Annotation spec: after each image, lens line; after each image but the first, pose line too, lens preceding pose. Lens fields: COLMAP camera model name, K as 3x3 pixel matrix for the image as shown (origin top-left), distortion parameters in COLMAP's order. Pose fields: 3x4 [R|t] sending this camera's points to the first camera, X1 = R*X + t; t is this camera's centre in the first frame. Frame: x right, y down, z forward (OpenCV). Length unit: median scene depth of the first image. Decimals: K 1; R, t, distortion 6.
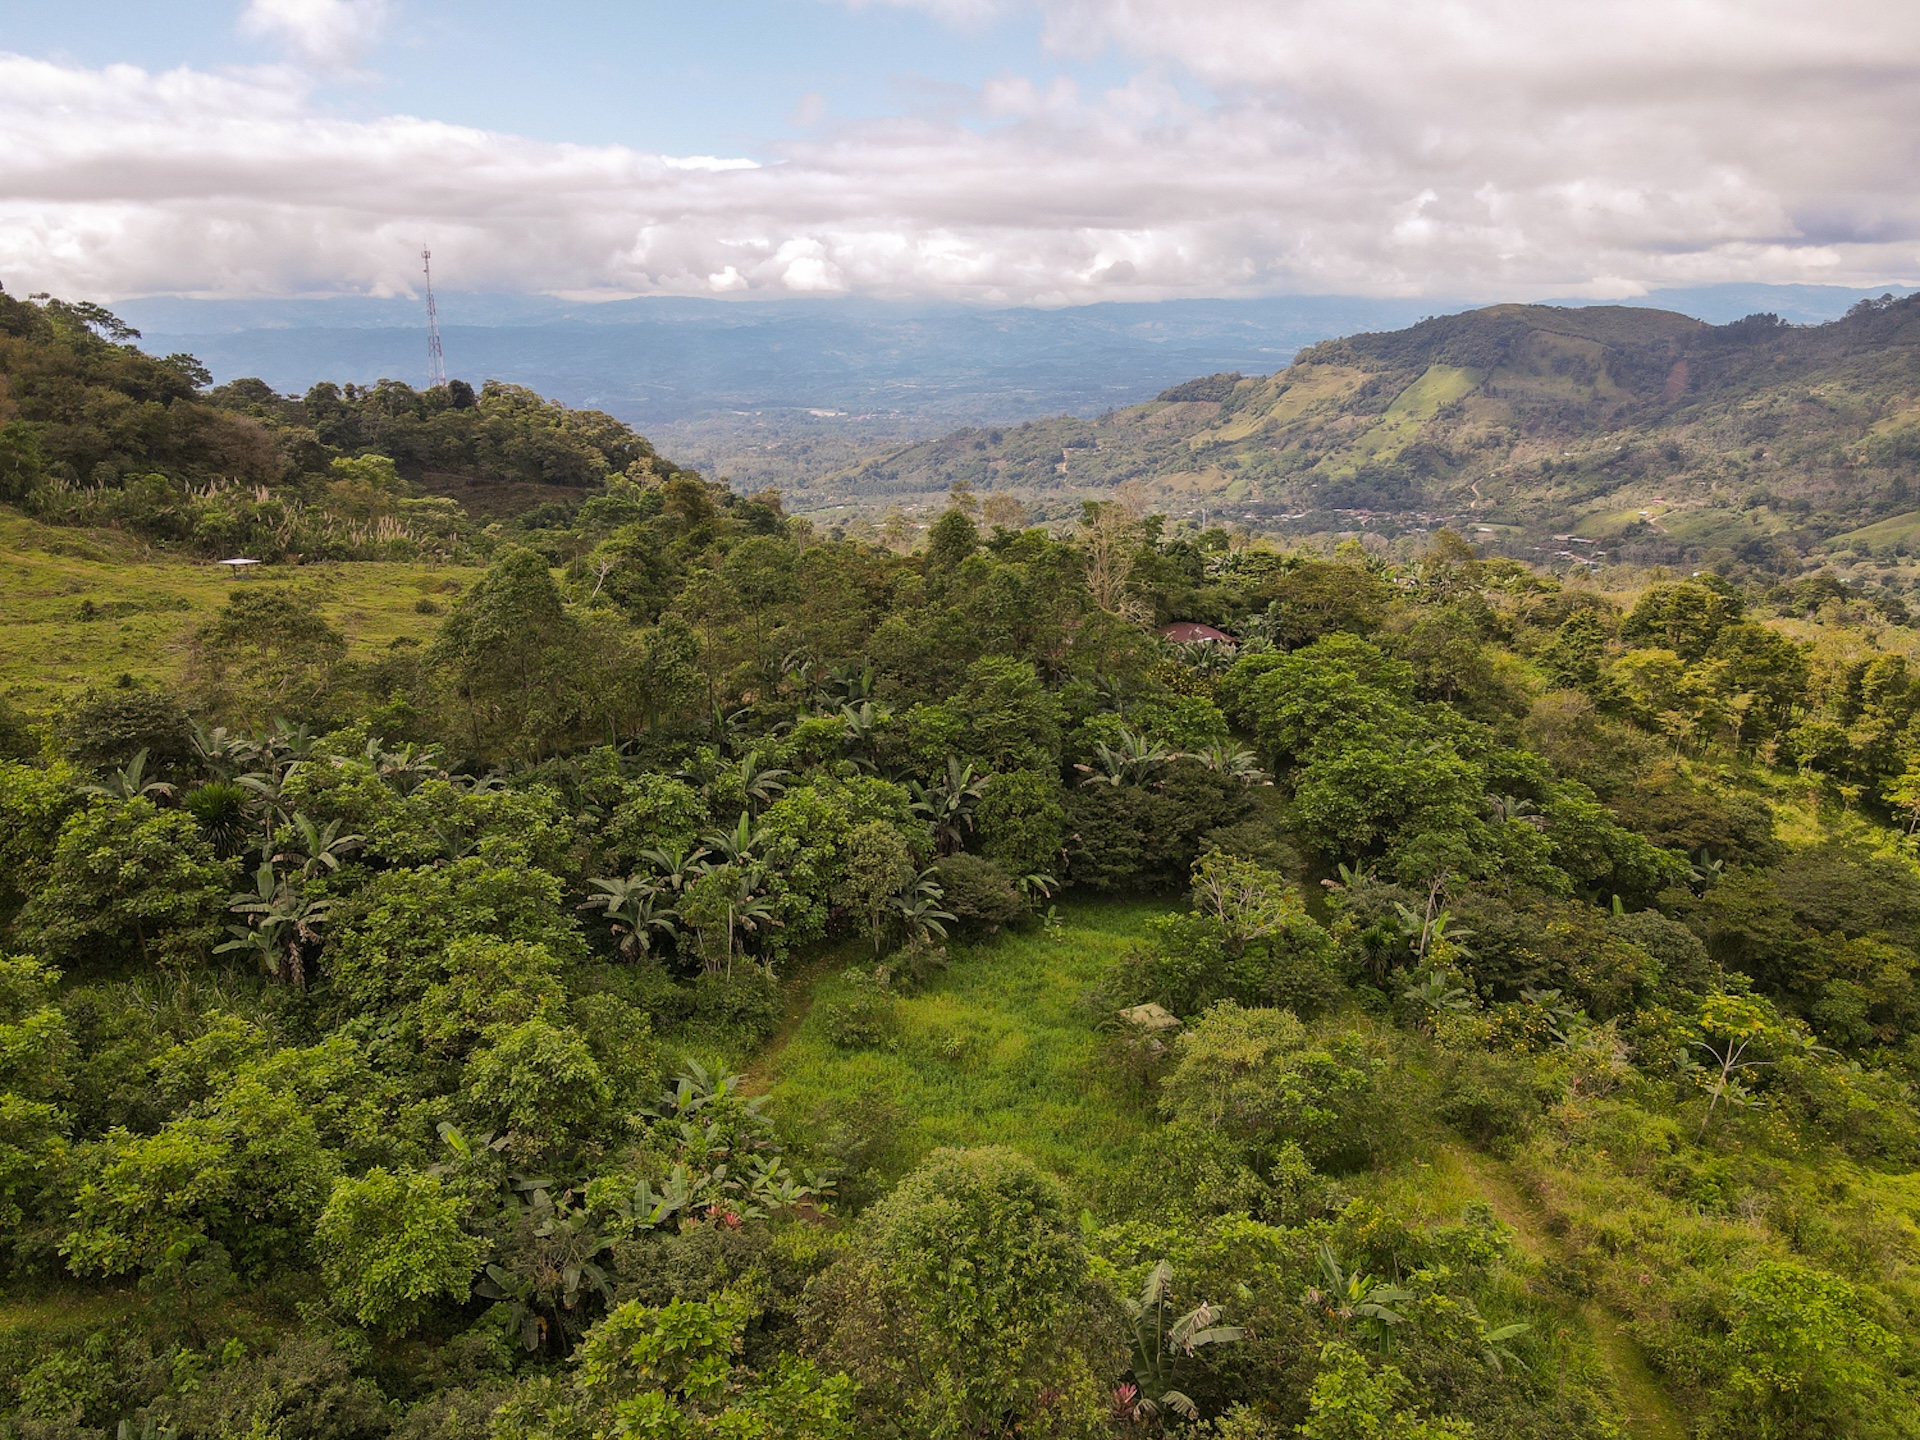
lens RADIAL K [[1422.6, 0, 960.0], [0, 1422.6, 720.0], [0, 0, 1]] dist [-0.002429, 0.050293]
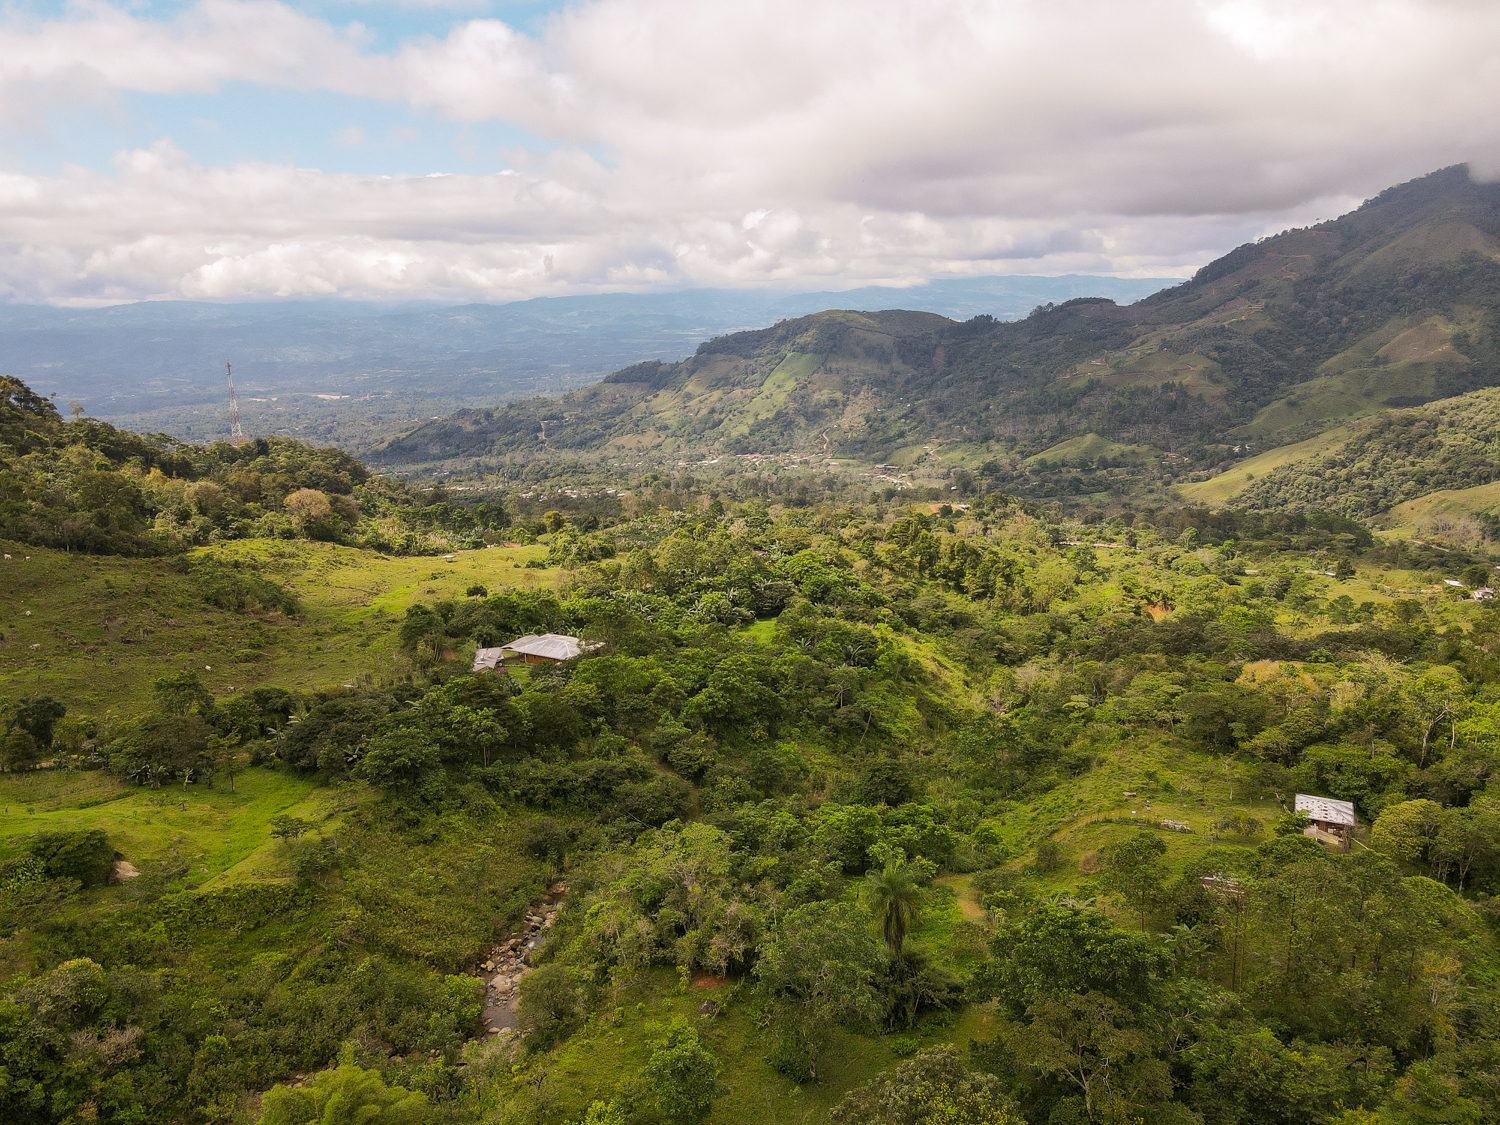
lens RADIAL K [[1111.4, 0, 750.0], [0, 1111.4, 562.5], [0, 0, 1]] dist [-0.002429, 0.050293]
pose [[0.960137, -0.089591, 0.264785, -0.043965], [0.102173, 0.994182, -0.034104, 0.003925], [-0.260189, 0.059799, 0.963704, -0.121031]]
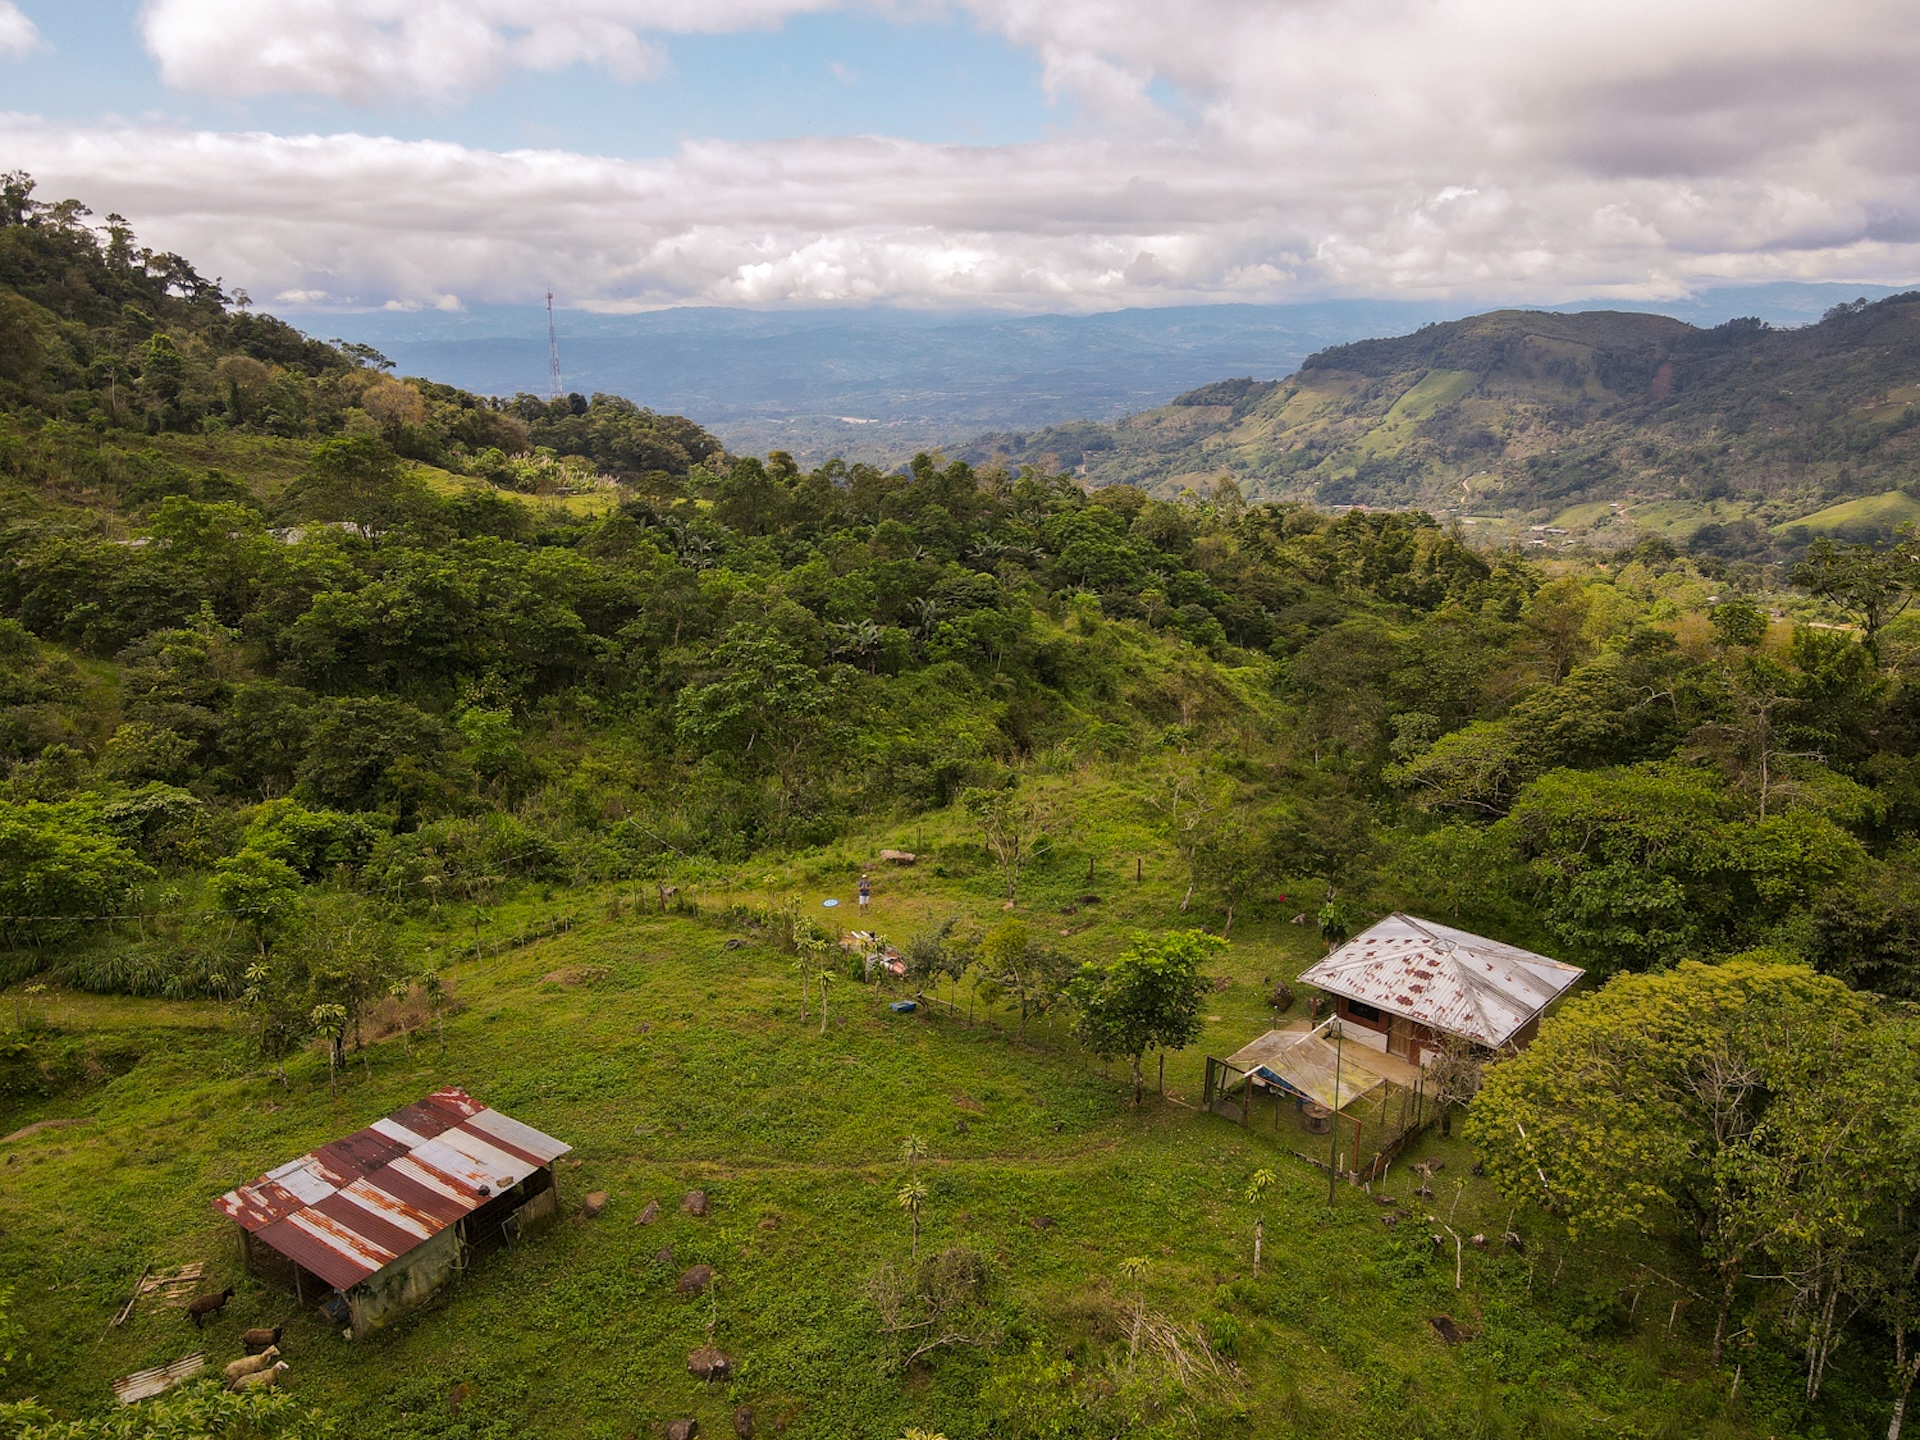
lens RADIAL K [[1422.6, 0, 960.0], [0, 1422.6, 720.0], [0, 0, 1]] dist [-0.002429, 0.050293]
pose [[0.999742, -0.003845, -0.022376, 0.006868], [0.003744, 0.999983, -0.004548, 0.018448], [0.022393, 0.004463, 0.999739, -0.079690]]
